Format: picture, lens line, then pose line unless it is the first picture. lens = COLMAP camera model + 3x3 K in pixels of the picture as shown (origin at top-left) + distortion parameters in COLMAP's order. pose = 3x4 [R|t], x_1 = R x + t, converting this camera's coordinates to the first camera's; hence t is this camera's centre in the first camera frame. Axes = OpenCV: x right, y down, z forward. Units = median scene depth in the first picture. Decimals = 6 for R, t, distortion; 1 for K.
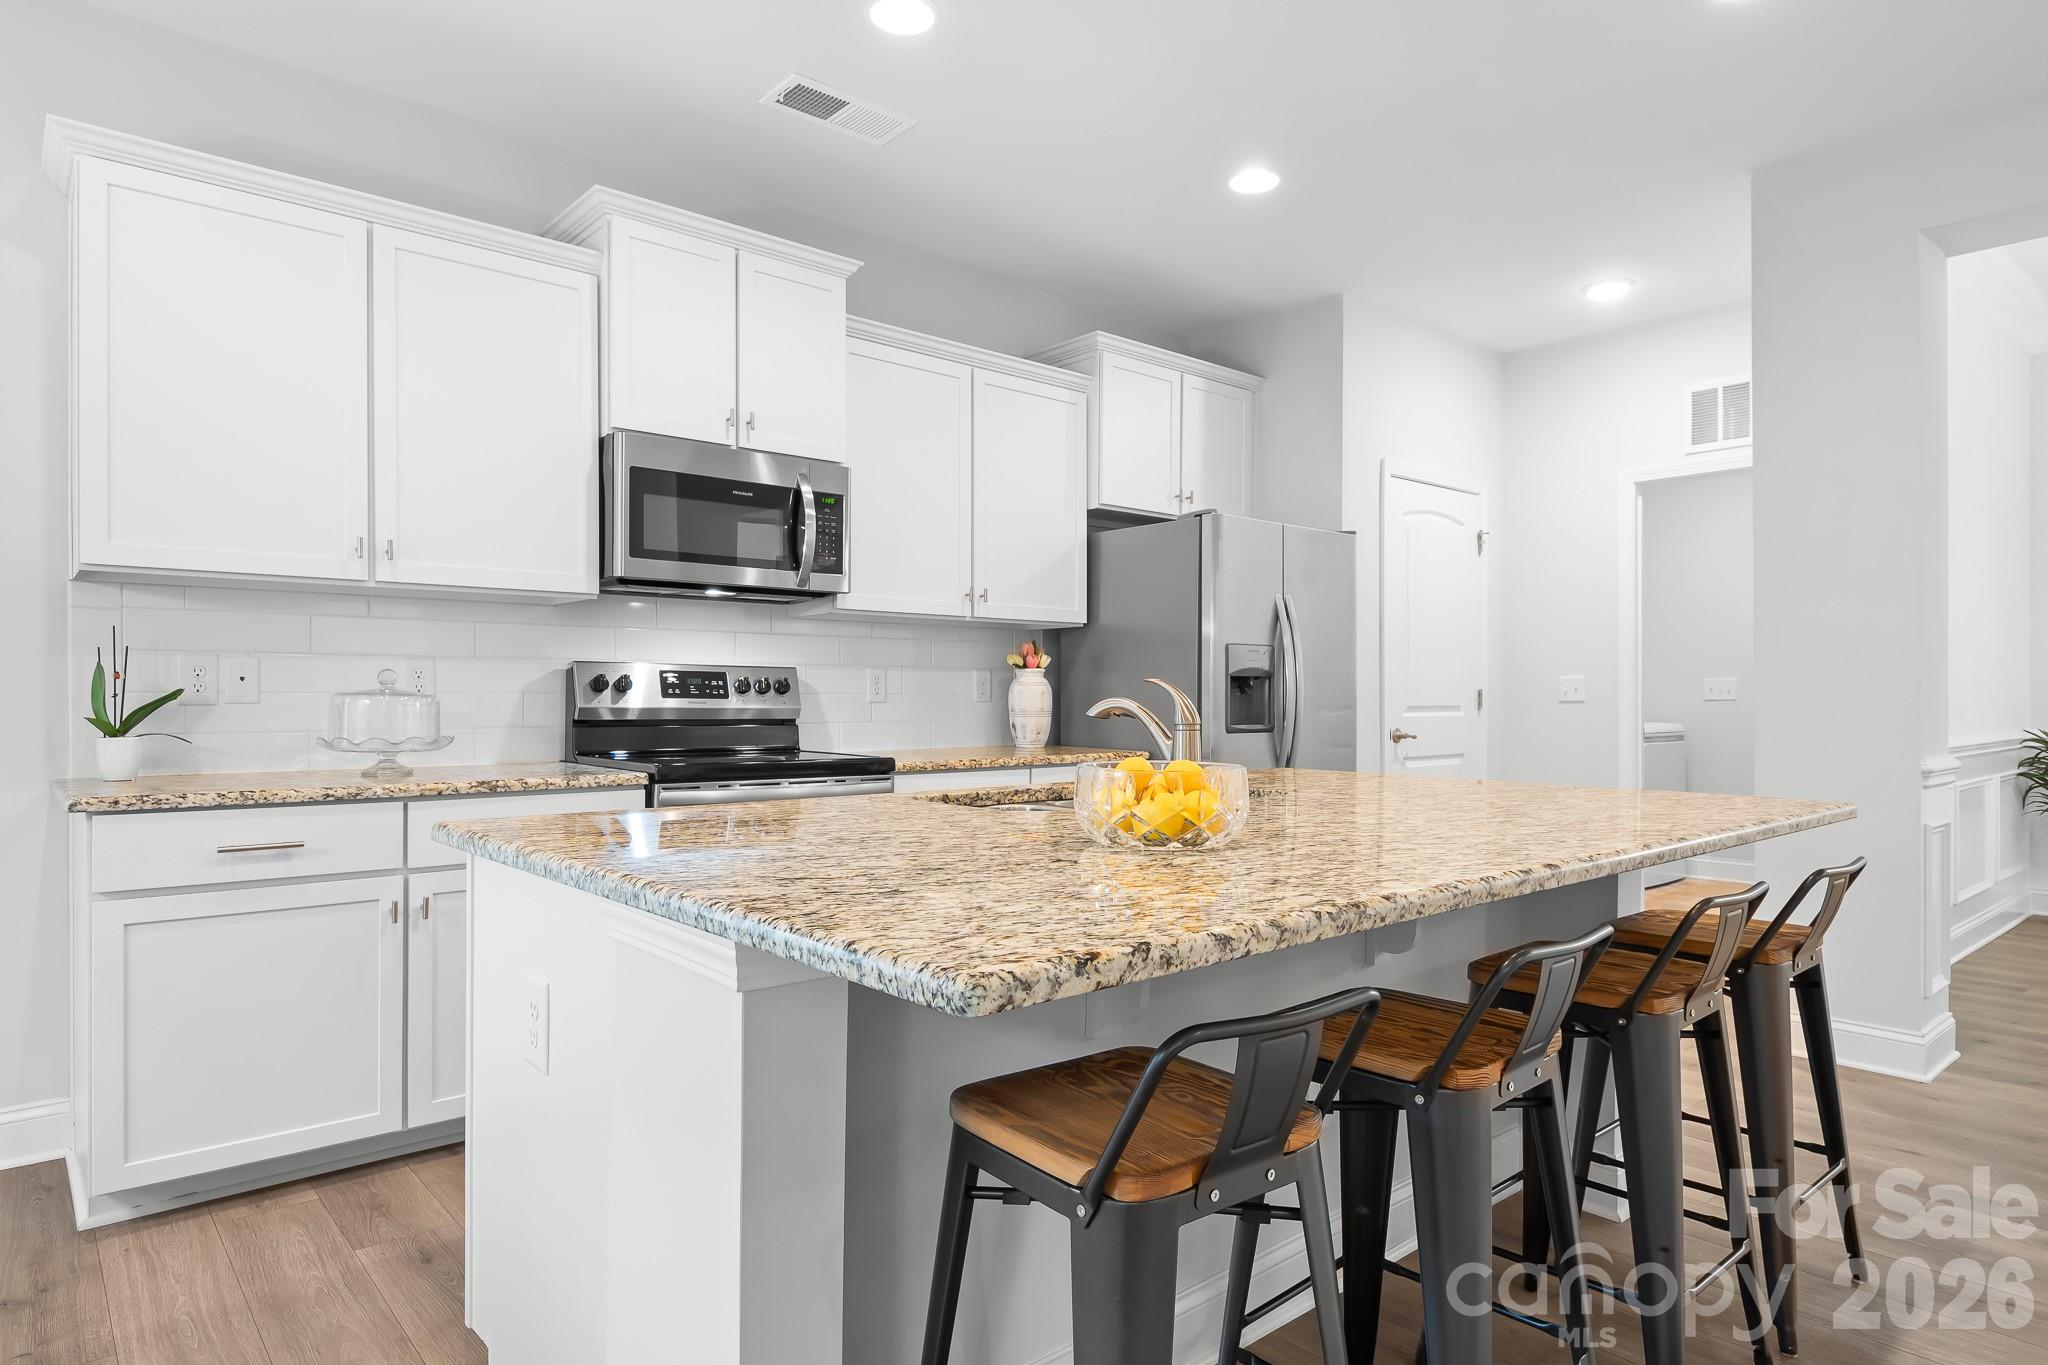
lens RADIAL K [[1202.3, 0, 1024.0], [0, 1202.3, 693.3], [0, 0, 1]] dist [0.018221, -0.003758]
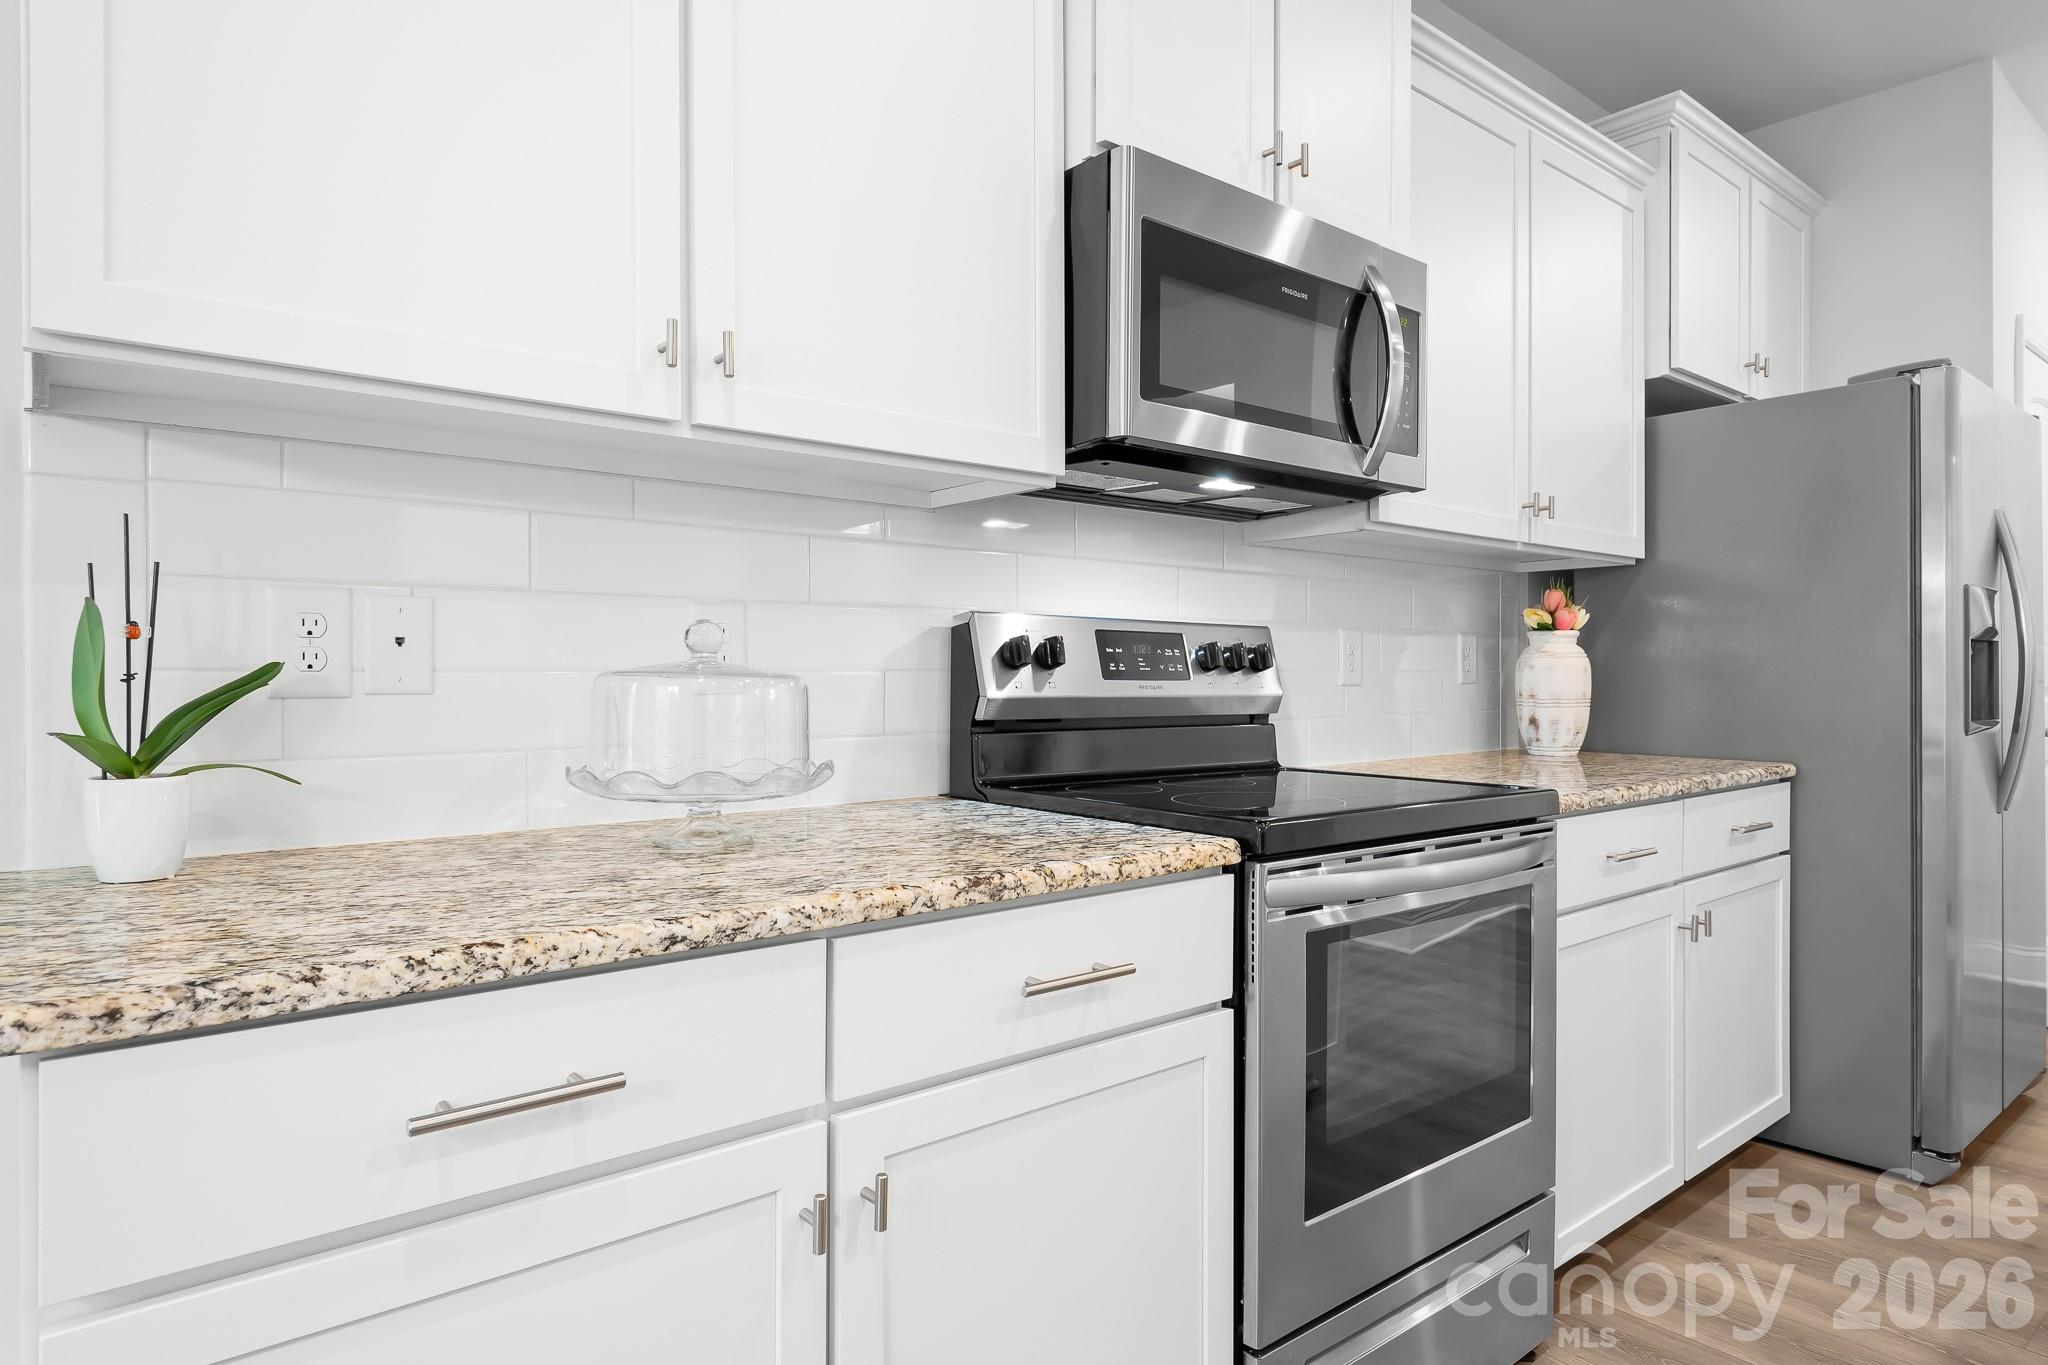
lens RADIAL K [[1202.3, 0, 1027.3], [0, 1202.3, 672.5], [0, 0, 1]] dist [0.018221, -0.003758]
pose [[0.999713, -0.002946, -0.023792, -0.359754], [0.002952, 0.999996, 0.000210, 0.000703], [0.023792, -0.000280, 0.999717, 0.493597]]
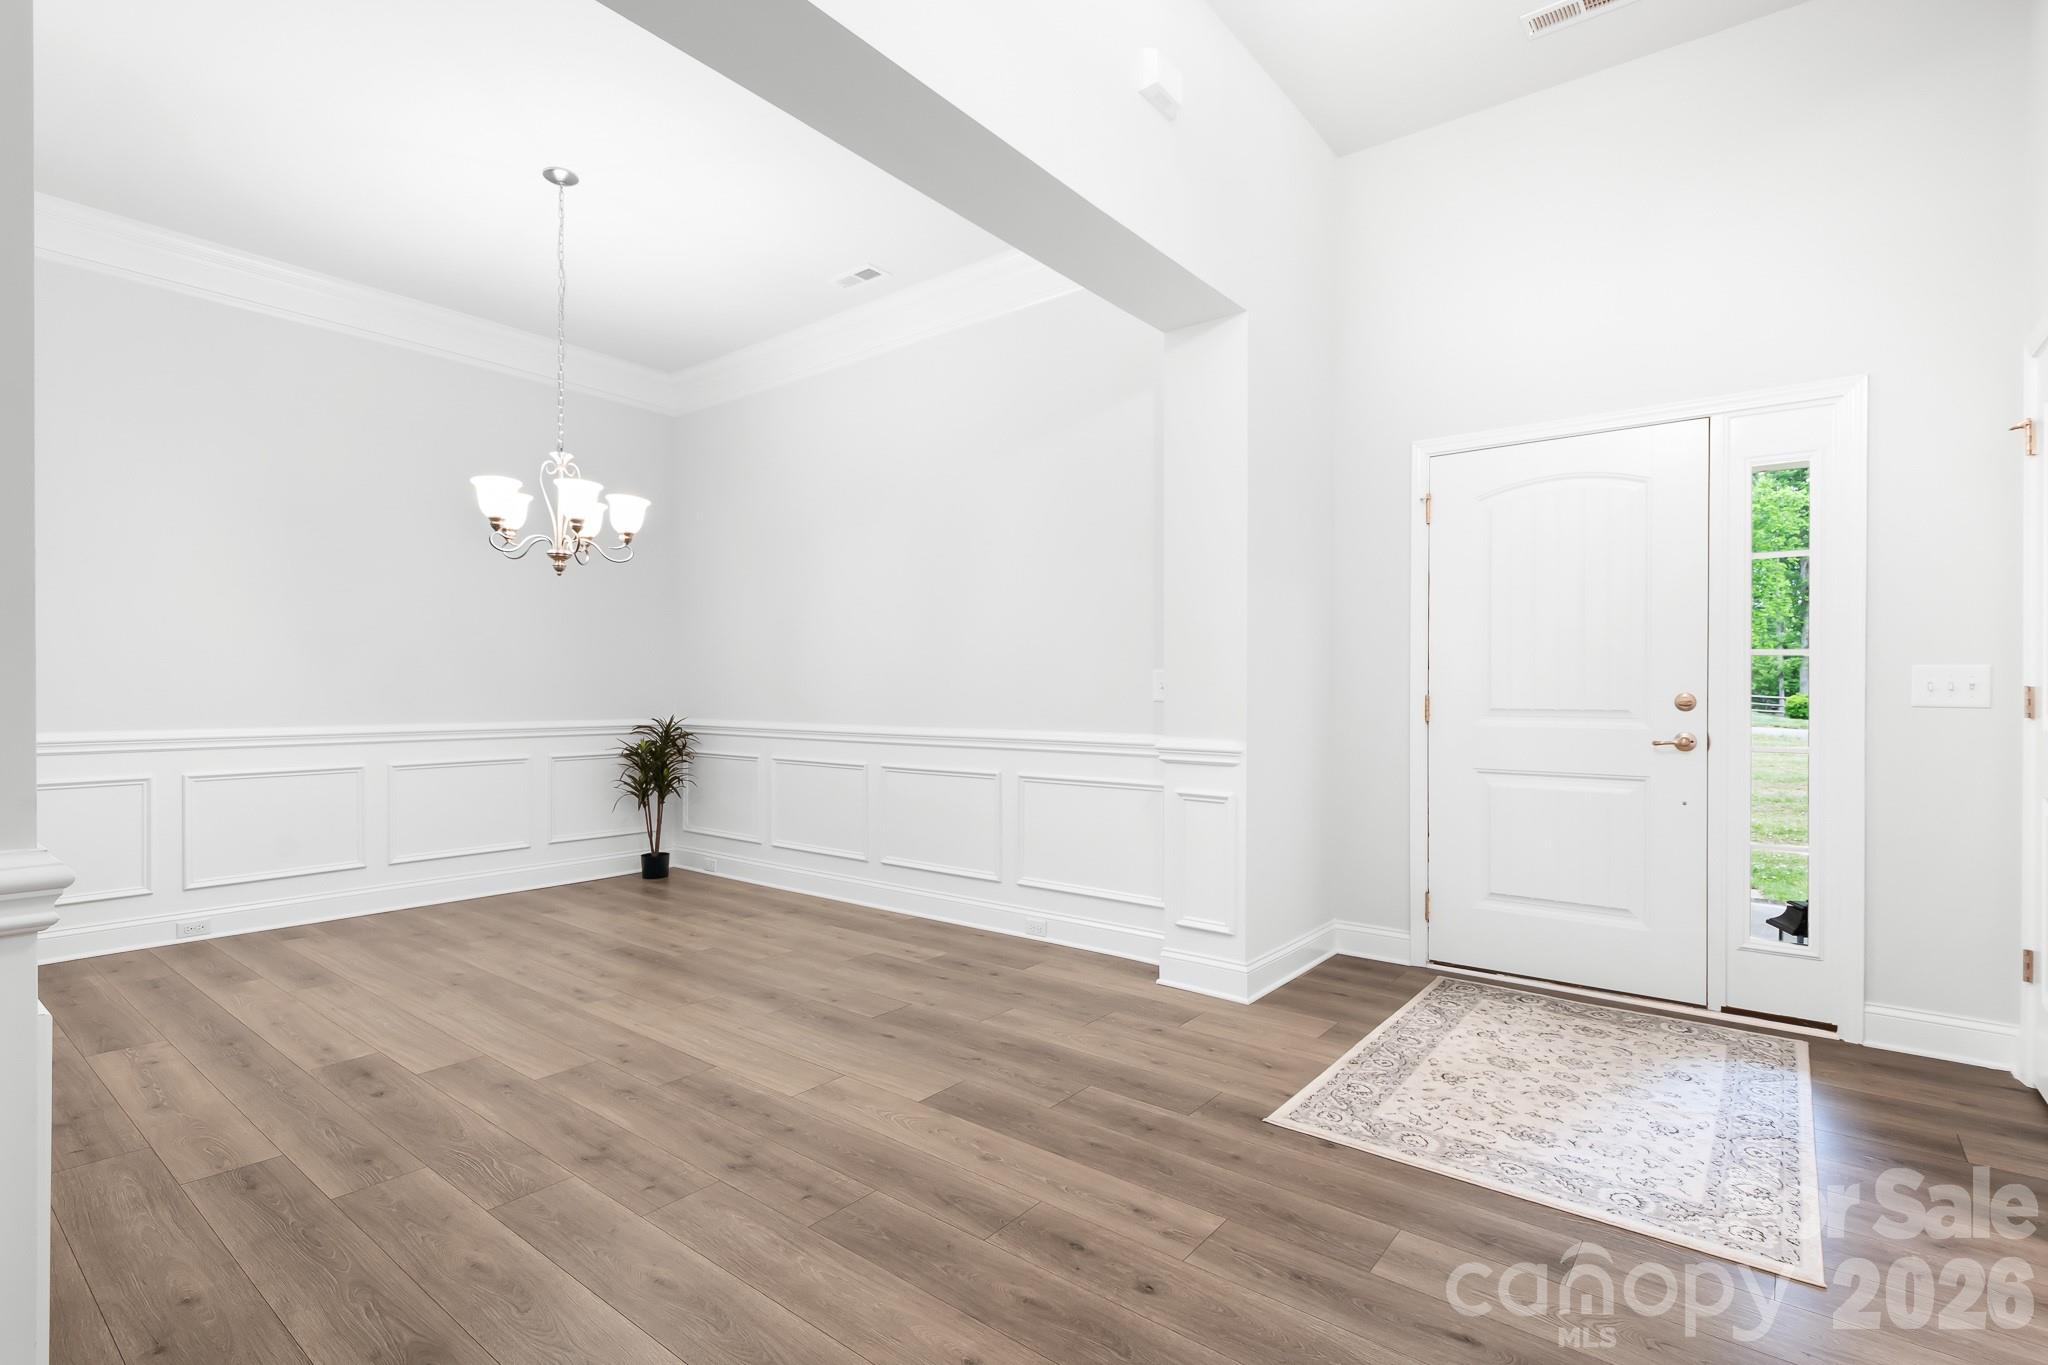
lens RADIAL K [[961.5, 0, 1017.1], [0, 961.5, 697.2], [0, 0, 1]] dist [0.019048, -0.010451]
pose [[0.987125, 0.003228, 0.159917, 1.852666], [-0.003883, 0.999985, 0.003782, 0.002708], [-0.159903, -0.004354, 0.987123, -0.037939]]
